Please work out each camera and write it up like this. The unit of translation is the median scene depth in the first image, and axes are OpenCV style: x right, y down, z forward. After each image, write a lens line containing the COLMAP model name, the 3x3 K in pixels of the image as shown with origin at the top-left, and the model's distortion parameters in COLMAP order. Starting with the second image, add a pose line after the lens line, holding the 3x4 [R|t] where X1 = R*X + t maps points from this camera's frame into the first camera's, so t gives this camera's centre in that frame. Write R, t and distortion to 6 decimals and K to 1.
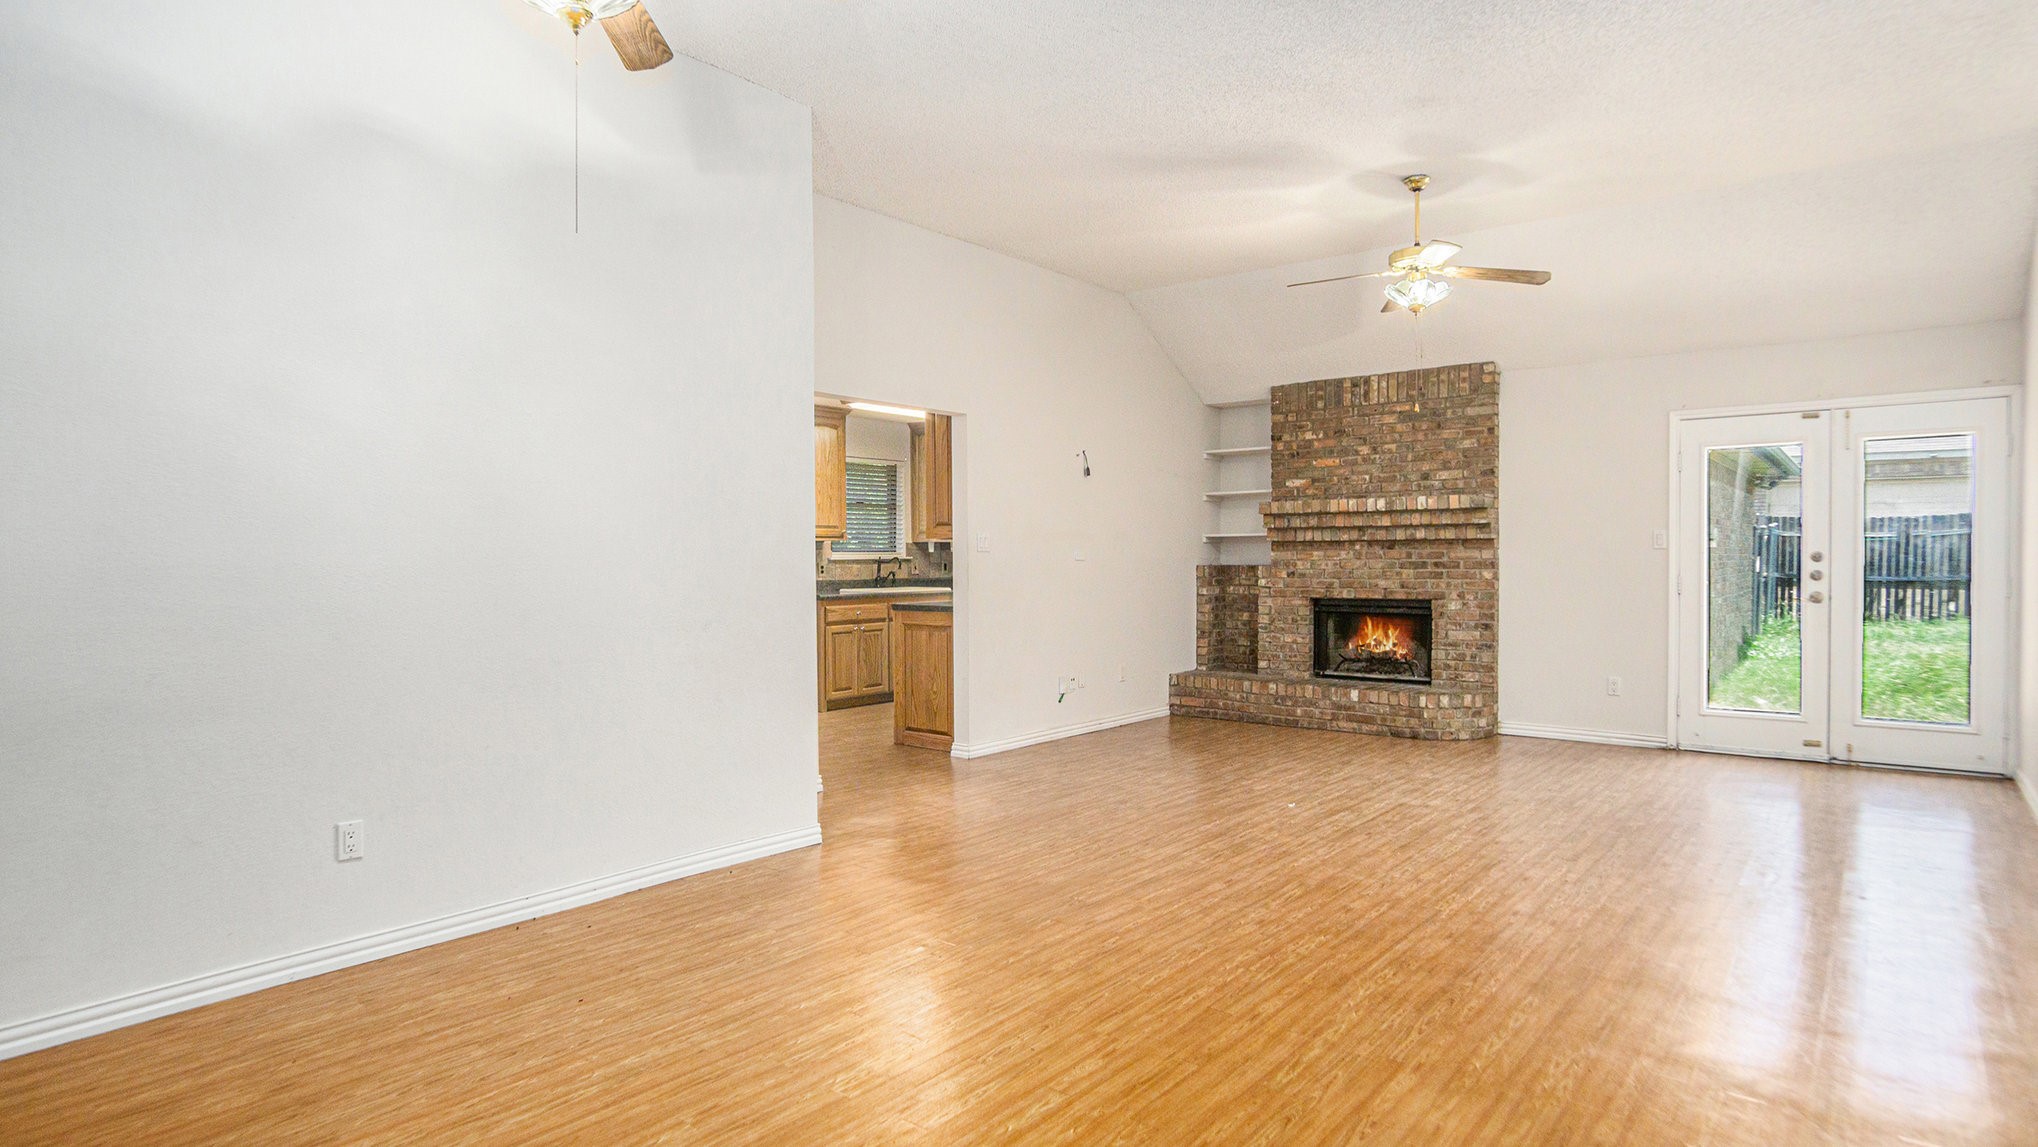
lens RADIAL K [[1087.7, 0, 1031.0], [0, 1087.7, 594.4], [0, 0, 1]] dist [-0.034496, 0.010924]
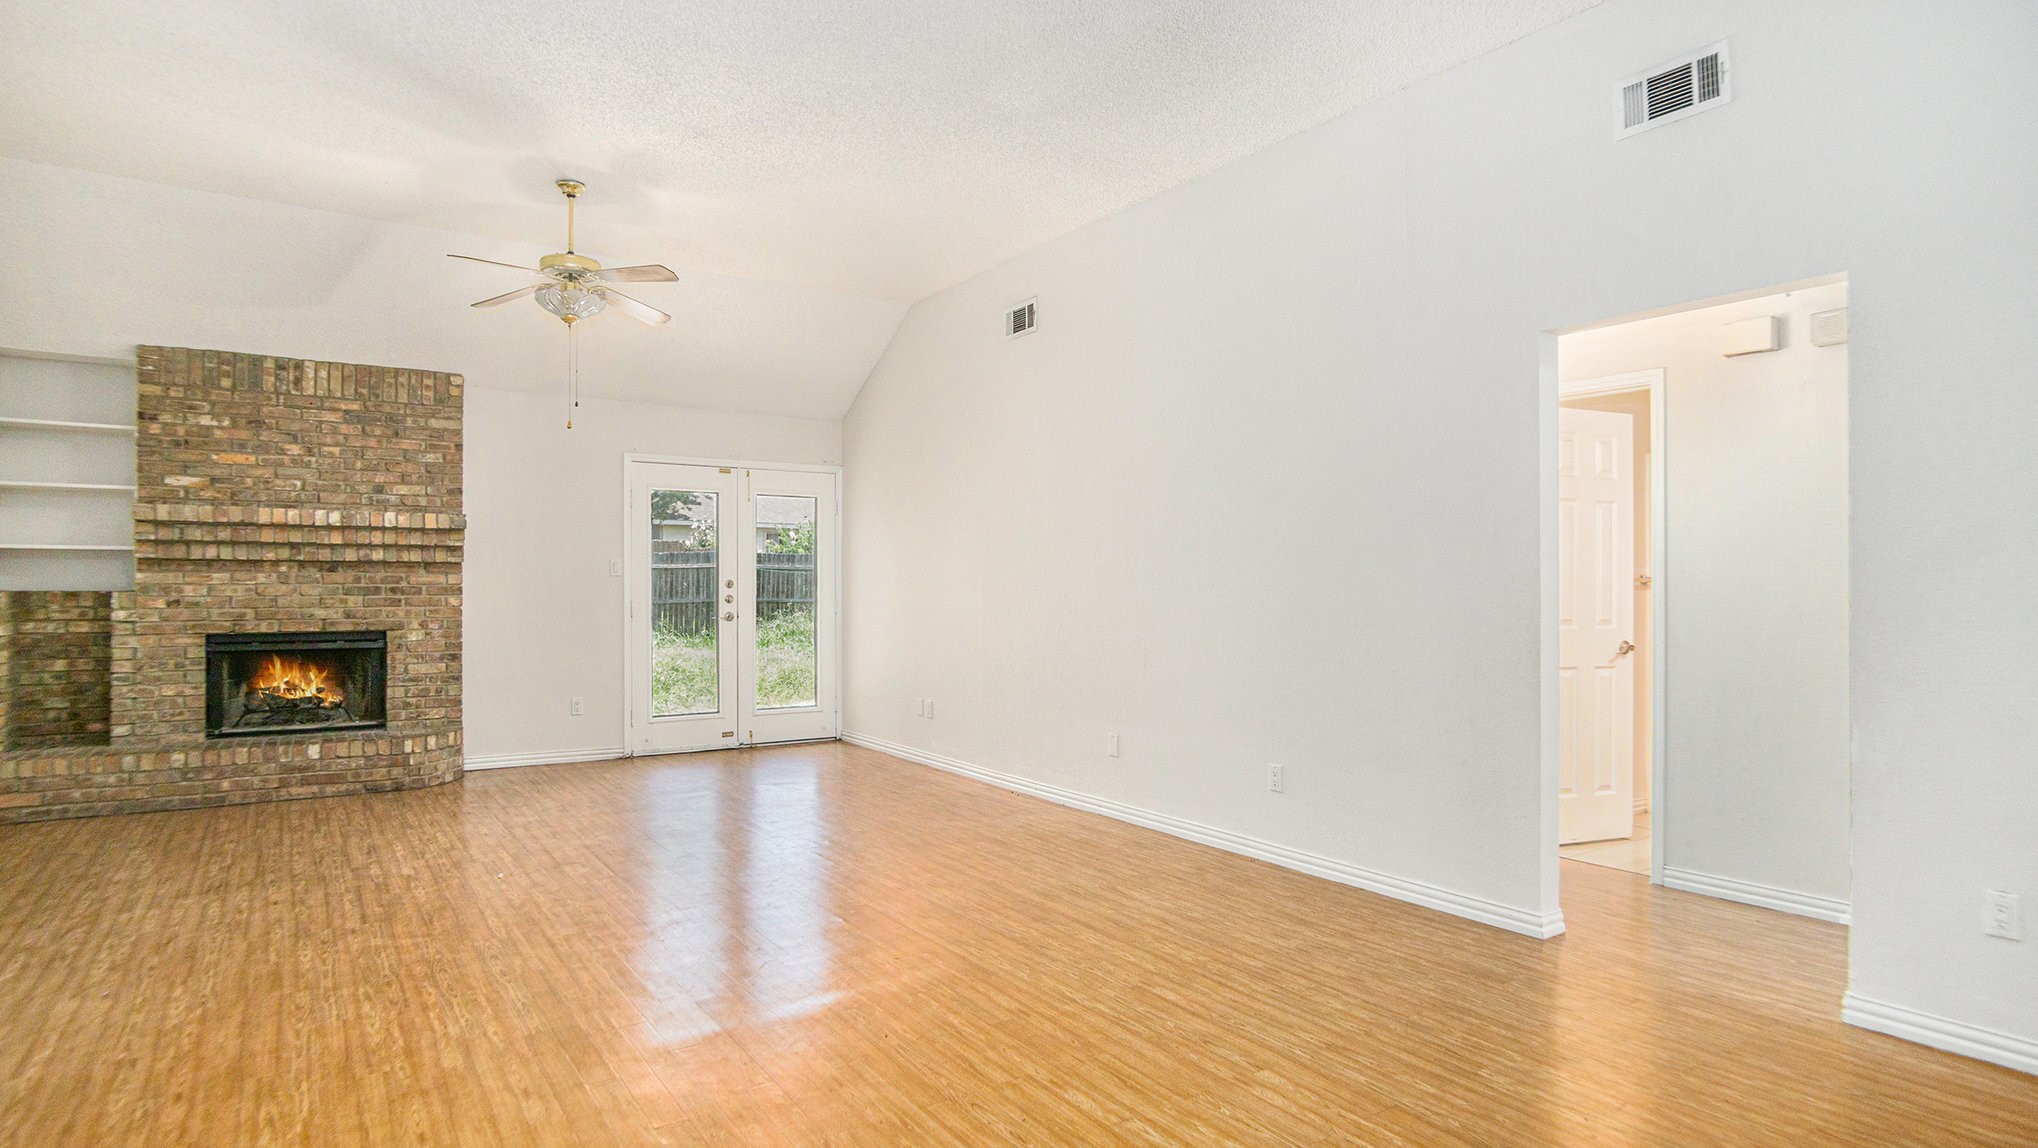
lens RADIAL K [[1087.7, 0, 1012.8], [0, 1087.7, 582.9], [0, 0, 1]] dist [-0.034496, 0.010924]
pose [[0.295045, 0.006571, 0.955461, -0.352186], [0.026251, 0.999543, -0.014981, -0.008124], [-0.955123, 0.029502, 0.294737, 0.291187]]
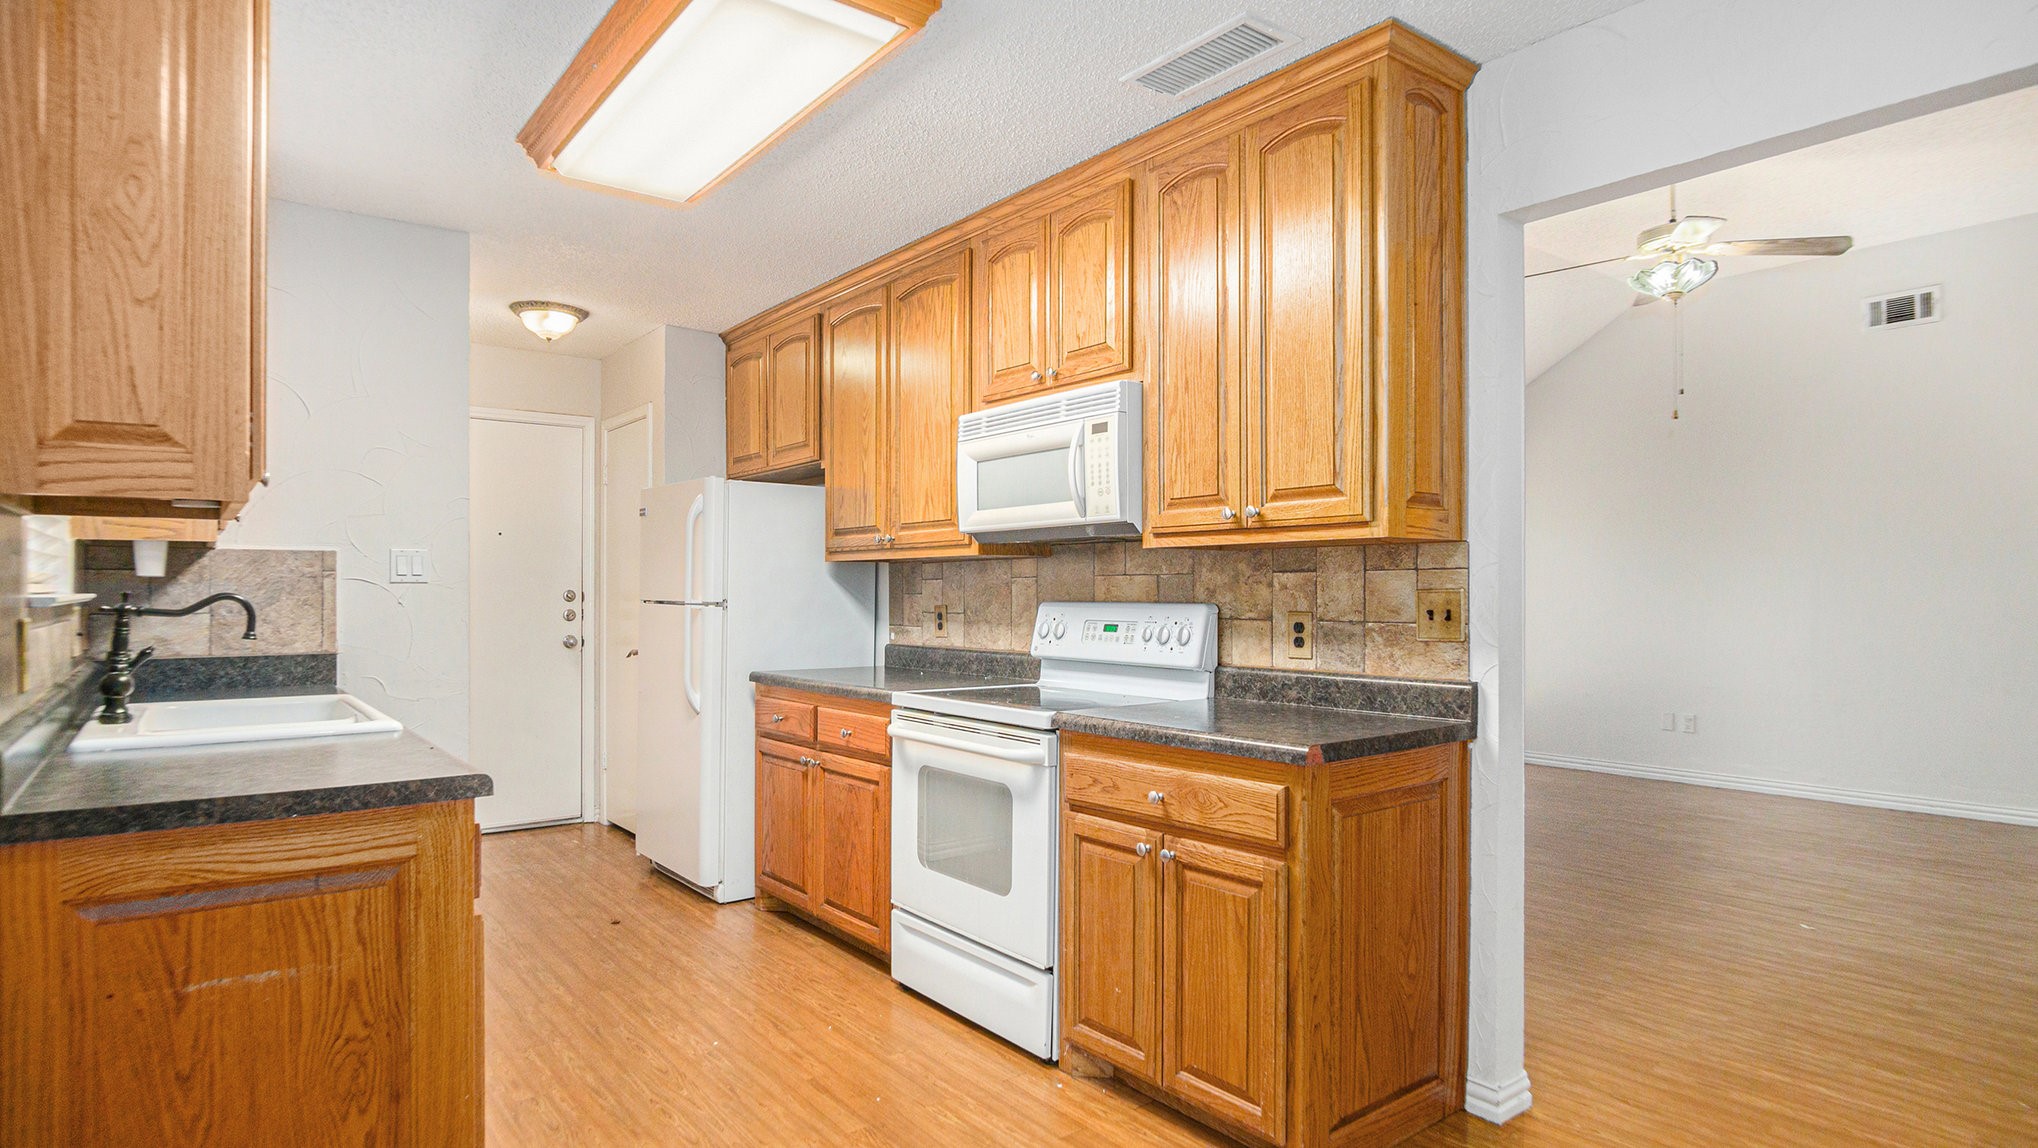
lens RADIAL K [[1087.7, 0, 982.8], [0, 1087.7, 579.0], [0, 0, 1]] dist [-0.034496, 0.010924]
pose [[0.256241, 0.012918, 0.966527, -0.478938], [0.032995, 0.999211, -0.022103, -0.037213], [-0.966050, 0.037554, 0.255612, 1.072623]]
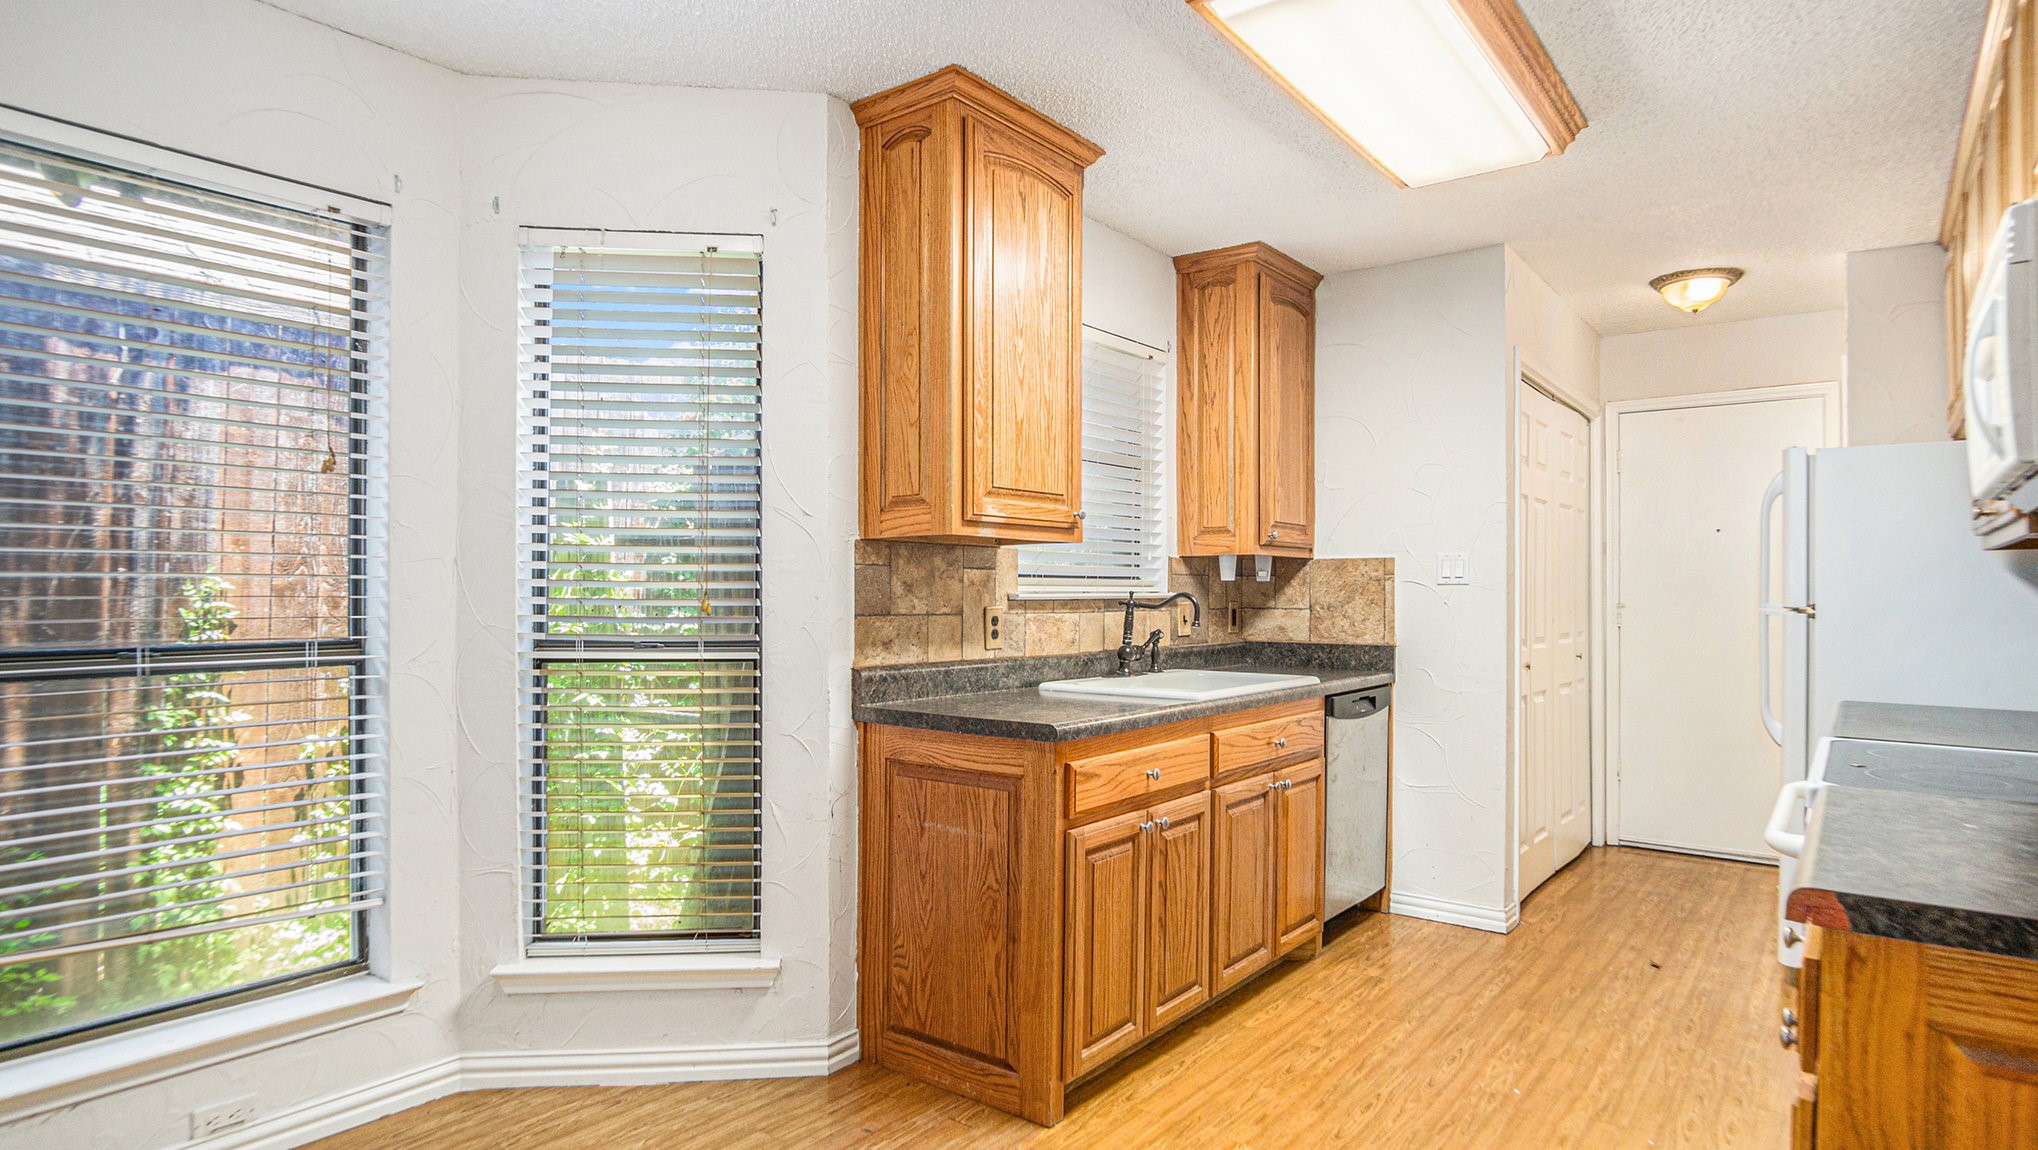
lens RADIAL K [[1087.7, 0, 1026.4], [0, 1087.7, 581.7], [0, 0, 1]] dist [-0.034496, 0.010924]
pose [[0.999882, 0.005386, 0.014368, -0.263014], [-0.004746, 0.999011, -0.044220, -0.030752], [-0.014592, 0.044147, 0.998918, 0.894272]]
